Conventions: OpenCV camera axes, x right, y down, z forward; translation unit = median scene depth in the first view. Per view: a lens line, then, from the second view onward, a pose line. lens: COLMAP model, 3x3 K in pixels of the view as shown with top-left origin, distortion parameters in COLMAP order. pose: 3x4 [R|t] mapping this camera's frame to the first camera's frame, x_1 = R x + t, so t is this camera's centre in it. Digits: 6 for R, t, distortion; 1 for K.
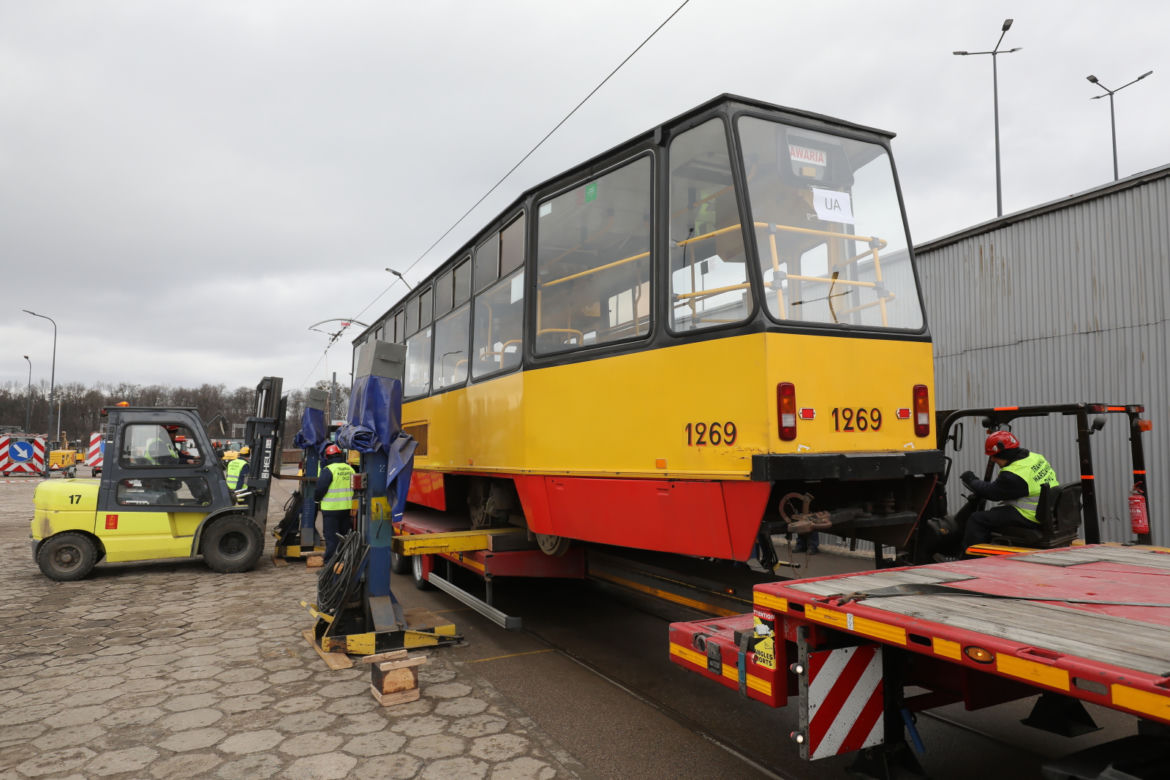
lens RADIAL K [[764.7, 0, 590.0], [0, 764.7, 389.3], [0, 0, 1]] dist [0.001204, -0.001284]
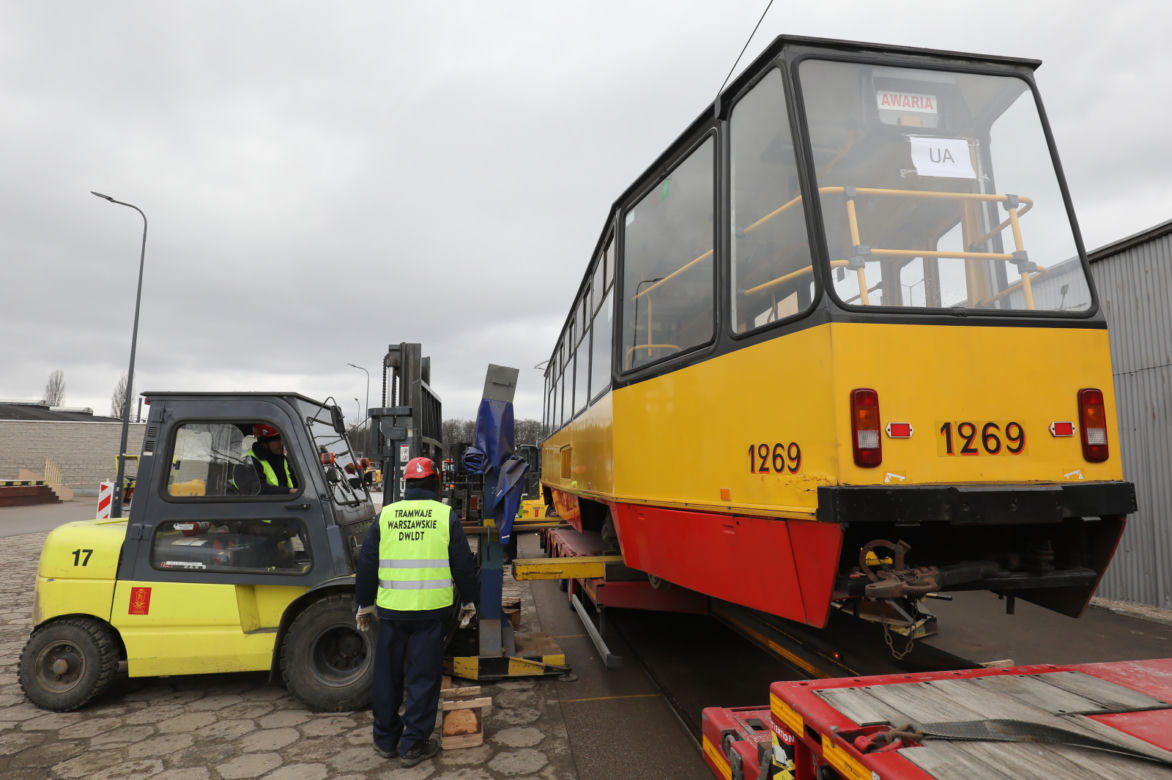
lens RADIAL K [[672.9, 0, 592.2], [0, 672.9, 383.2], [0, 0, 1]] dist [-0.001266, -0.001037]
pose [[0.952835, -0.033102, -0.301679, 0.182491], [0.017505, 0.998373, -0.054258, 0.015037], [0.302984, 0.046418, 0.951865, 0.270276]]
